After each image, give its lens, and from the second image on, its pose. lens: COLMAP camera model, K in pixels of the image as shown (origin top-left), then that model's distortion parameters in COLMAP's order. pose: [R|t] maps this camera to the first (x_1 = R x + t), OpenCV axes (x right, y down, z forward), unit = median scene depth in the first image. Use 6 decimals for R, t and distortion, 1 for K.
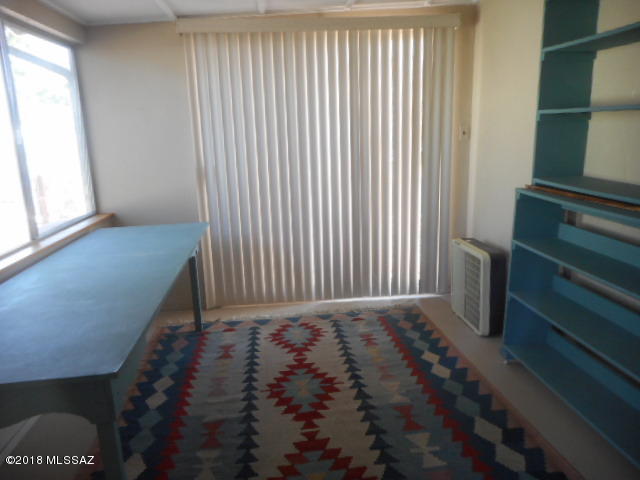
lens RADIAL K [[480.8, 0, 320.6], [0, 480.8, 239.2], [0, 0, 1]] dist [0.004715, 0.002591]
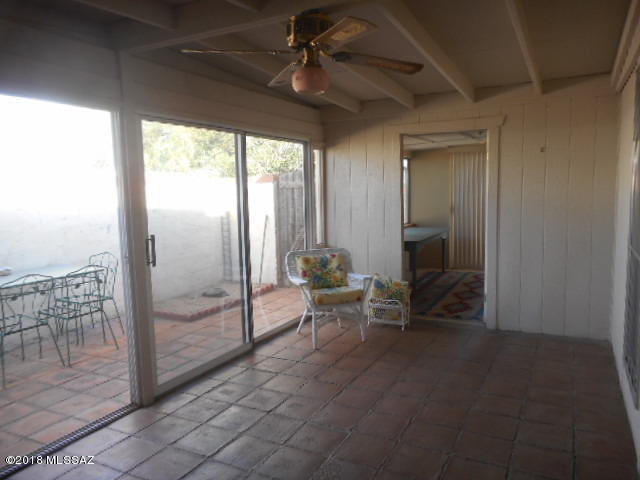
lens RADIAL K [[480.8, 0, 320.6], [0, 480.8, 239.2], [0, 0, 1]] dist [0.004715, 0.002591]
pose [[0.830497, 0.070094, -0.552595, 0.561220], [-0.131424, 0.988700, -0.072106, 0.298507], [0.541296, 0.132508, 0.830325, -1.361622]]
